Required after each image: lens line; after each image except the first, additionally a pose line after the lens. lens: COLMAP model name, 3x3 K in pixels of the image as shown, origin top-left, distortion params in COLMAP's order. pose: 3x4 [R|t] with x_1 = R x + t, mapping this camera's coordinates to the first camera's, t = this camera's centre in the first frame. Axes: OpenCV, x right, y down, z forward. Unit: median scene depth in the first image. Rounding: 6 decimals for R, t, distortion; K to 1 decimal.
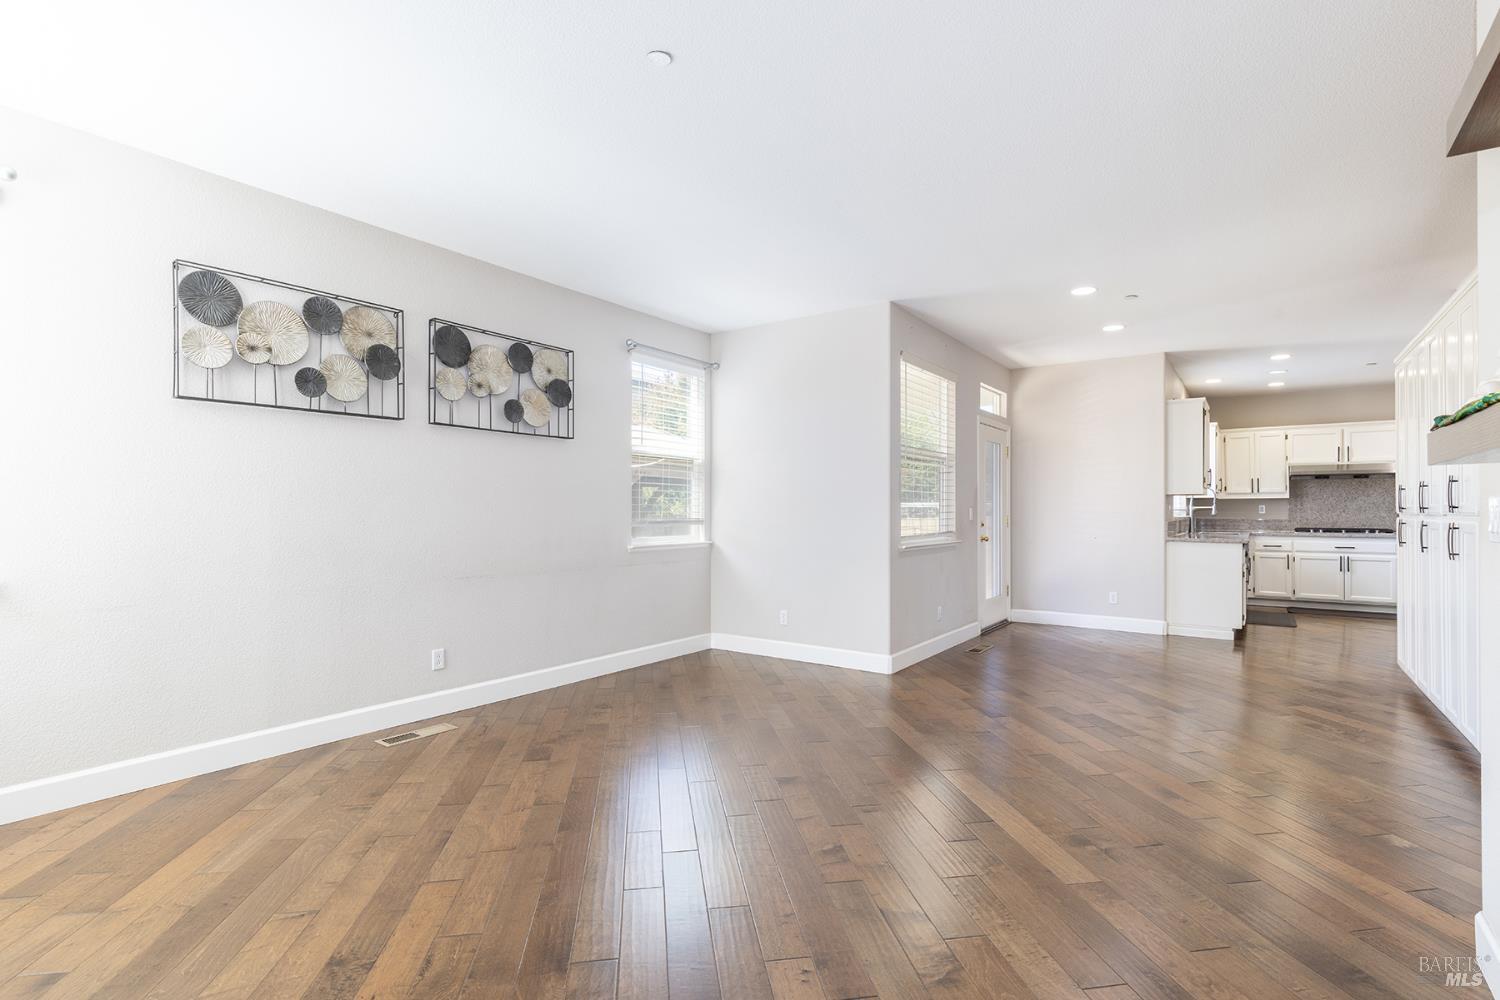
lens RADIAL K [[705.9, 0, 765.3], [0, 705.9, 506.5], [0, 0, 1]] dist [-0.002376, -0.000733]
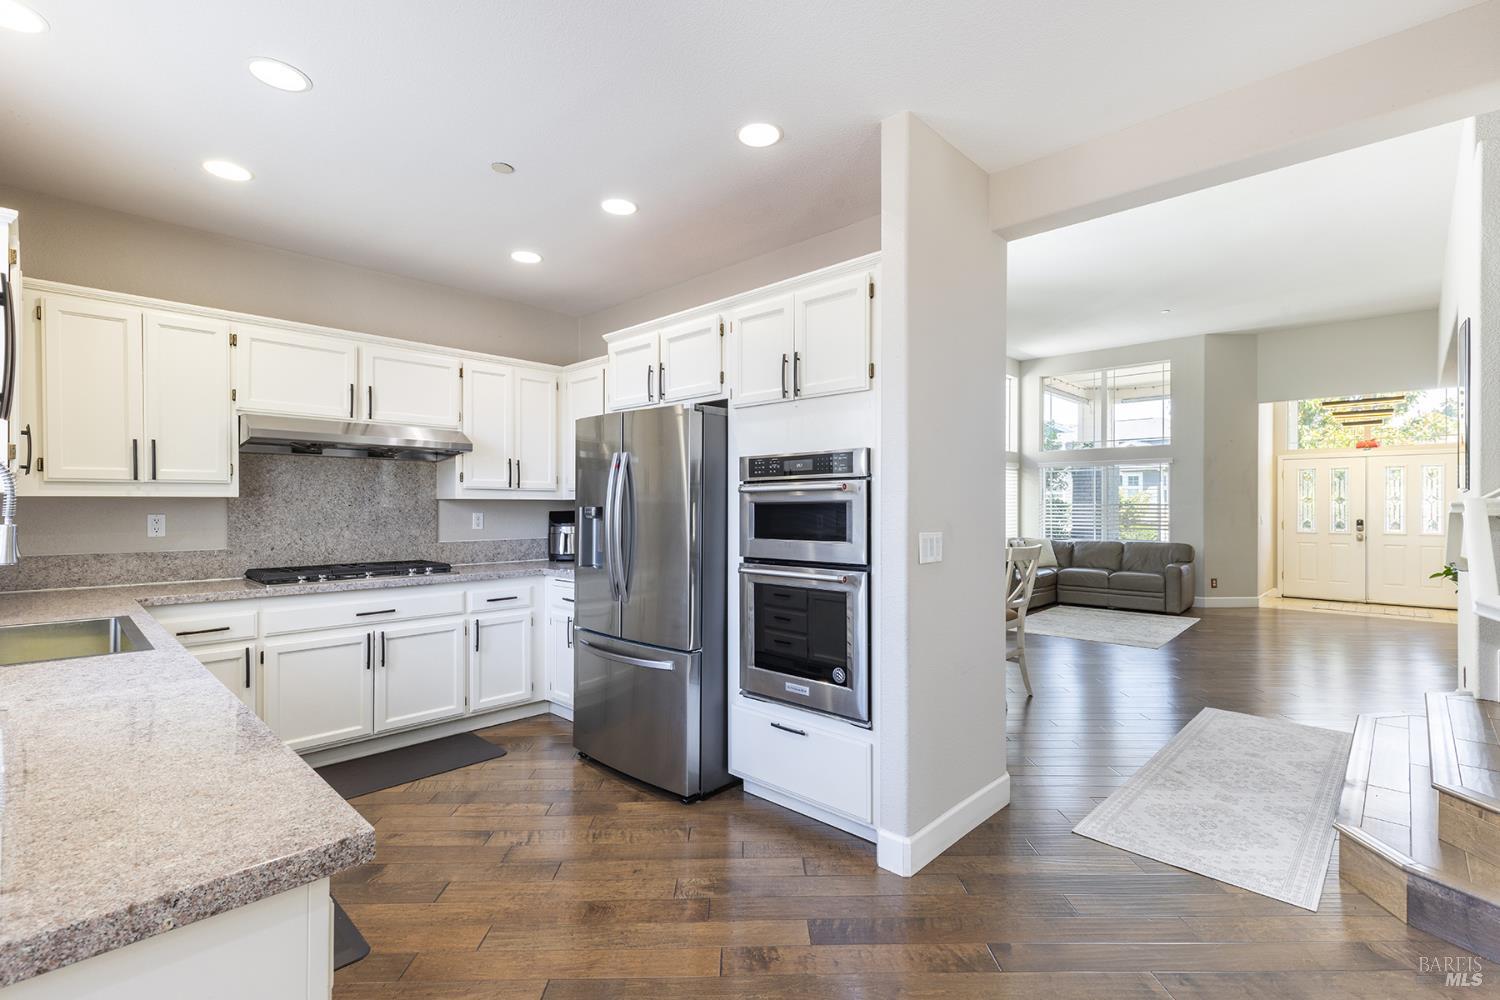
lens RADIAL K [[678.8, 0, 752.8], [0, 678.8, 503.8], [0, 0, 1]] dist [0.006875, -0.000226]
pose [[0.152862, 0.002868, 0.988243, 0.541704], [-0.006840, 0.999975, -0.001845, -0.012352], [-0.988224, -0.006477, 0.152878, 0.866949]]
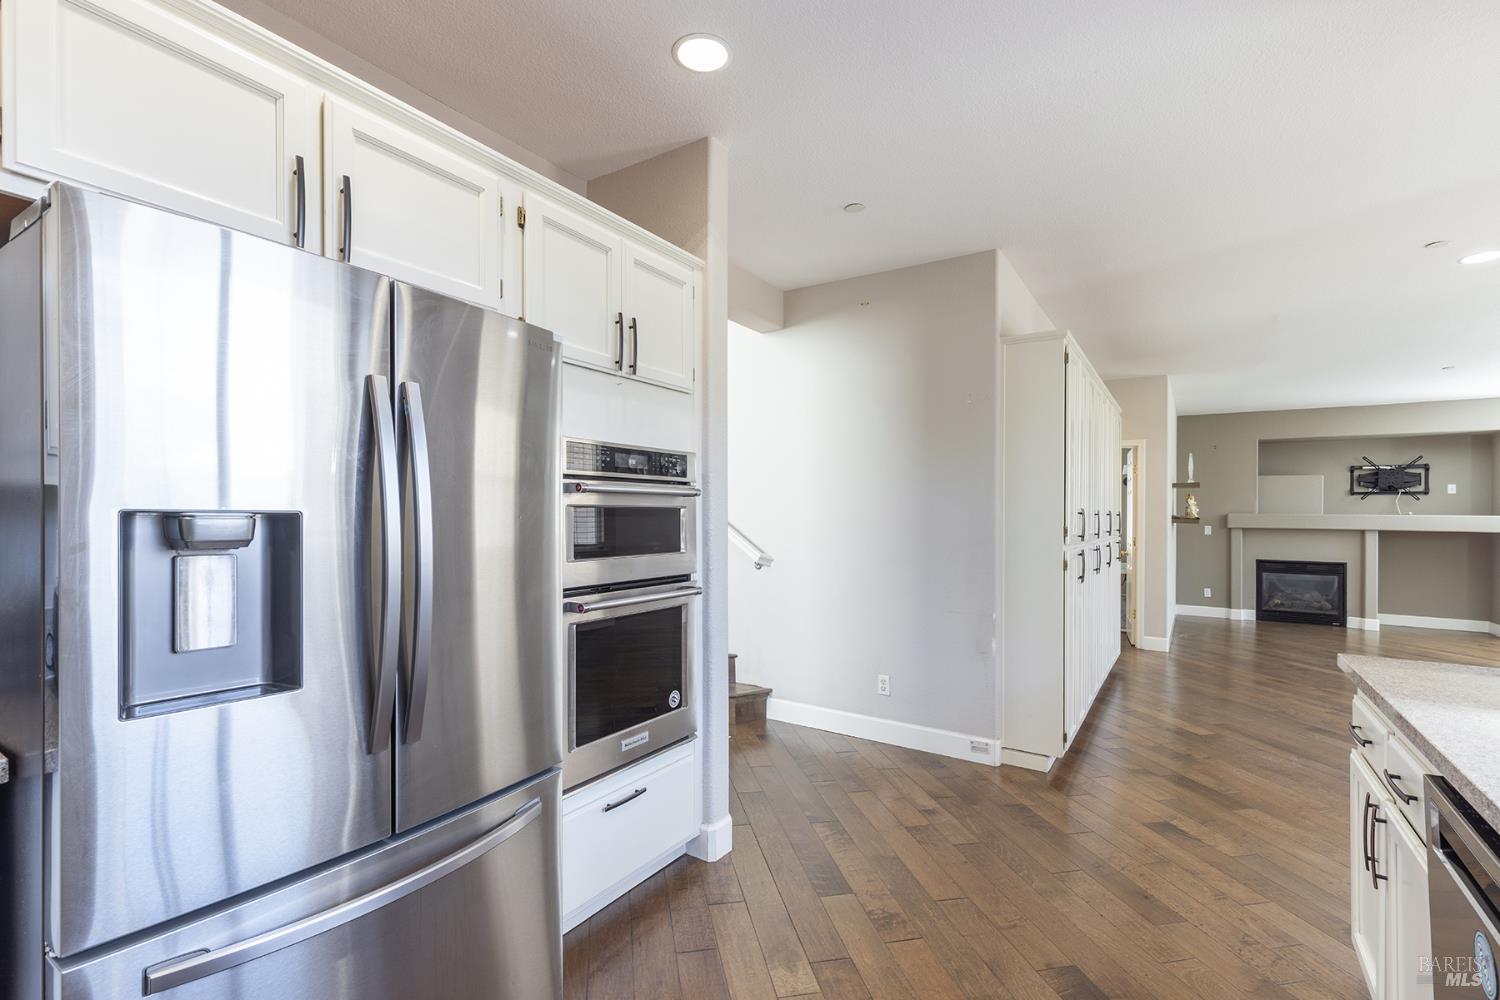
lens RADIAL K [[667.5, 0, 754.9], [0, 667.5, 506.4], [0, 0, 1]] dist [0.007649, 0.000290]
pose [[-0.999475, -0.014659, -0.028909, 0.909876], [-0.014270, 0.999806, -0.013597, -0.011359], [0.029102, -0.013177, -0.999490, 1.233557]]
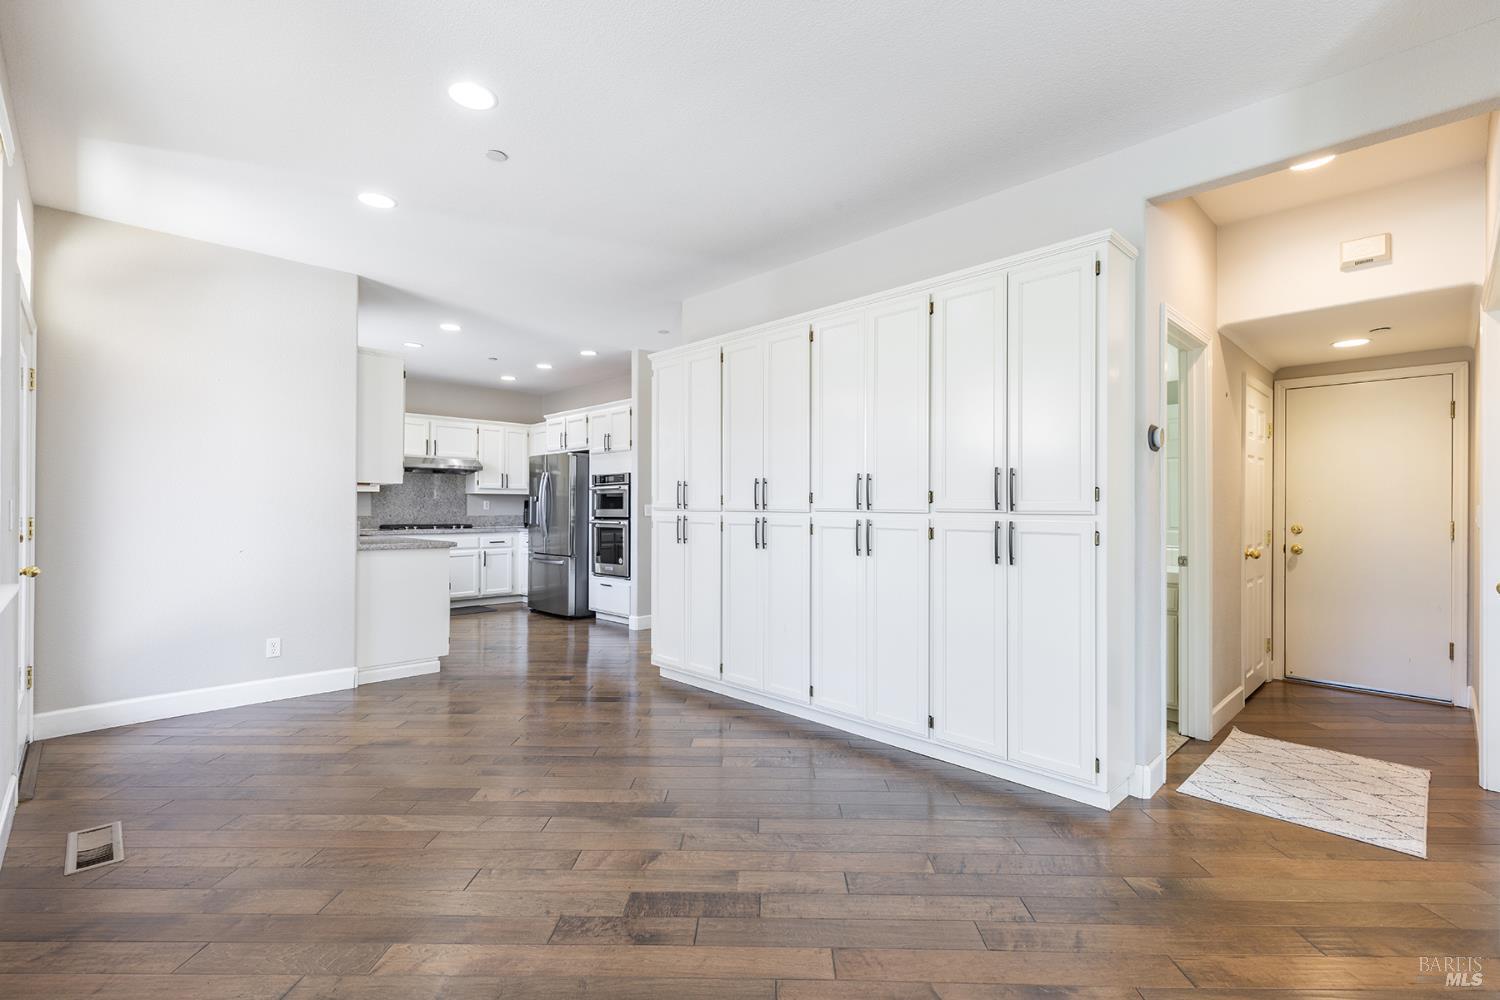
lens RADIAL K [[667.5, 0, 754.9], [0, 667.5, 506.4], [0, 0, 1]] dist [0.007649, 0.000290]
pose [[0.178902, 0.001360, 0.983866, -0.006062], [-0.008207, 0.999966, 0.000110, 0.003162], [-0.983833, -0.008095, 0.178907, 0.502028]]
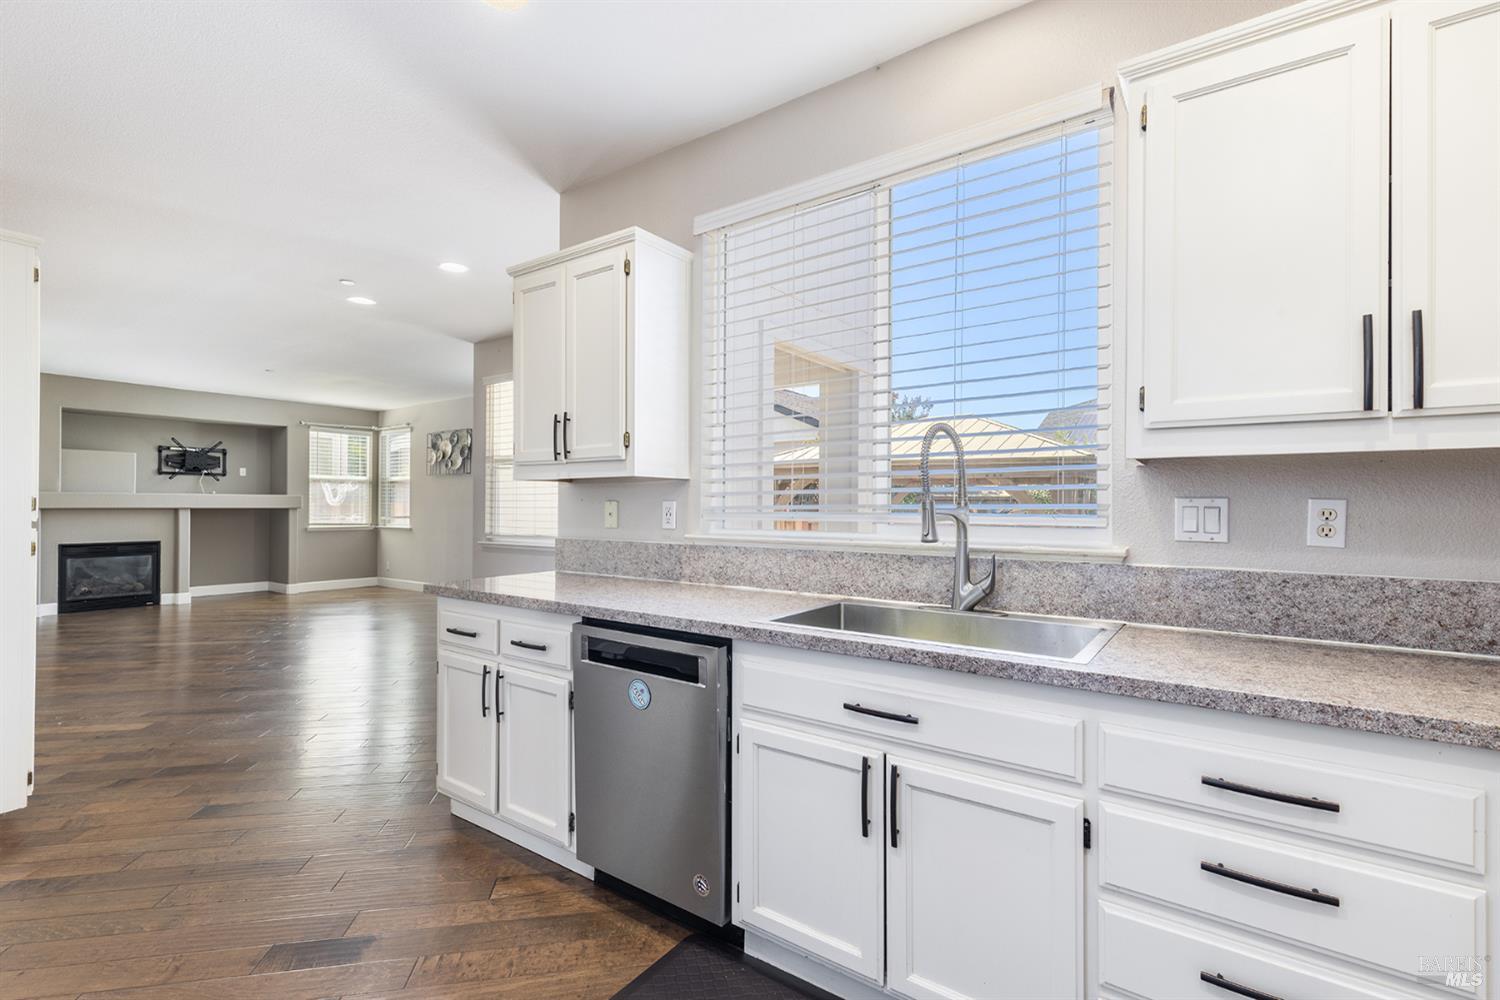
lens RADIAL K [[681.4, 0, 752.8], [0, 681.4, 502.8], [0, 0, 1]] dist [0.010161, 0.000448]
pose [[-0.011217, -0.008138, -0.999904, 1.048231], [0.001145, 0.999966, -0.008151, 0.000310], [0.999936, -0.001236, -0.011207, 1.146275]]
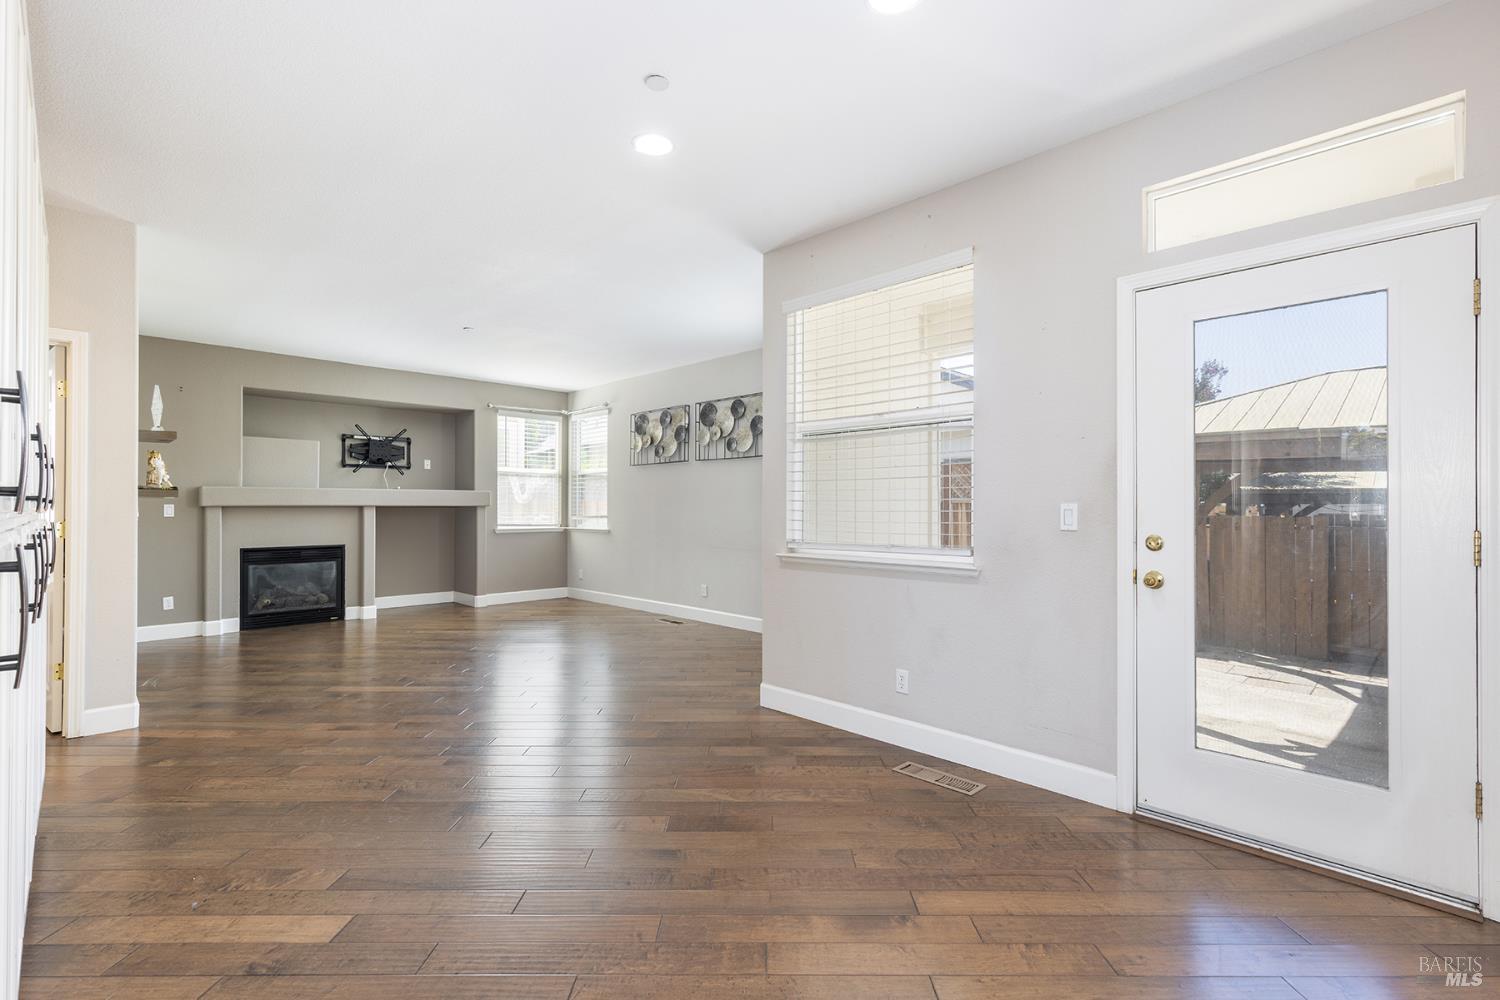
lens RADIAL K [[678.8, 0, 752.8], [0, 678.8, 503.8], [0, 0, 1]] dist [0.006875, -0.000226]
pose [[-0.175540, -0.006906, -0.984448, 0.731776], [0.002898, 0.999967, -0.007531, 0.005182], [0.984468, -0.004175, -0.175514, 0.856766]]
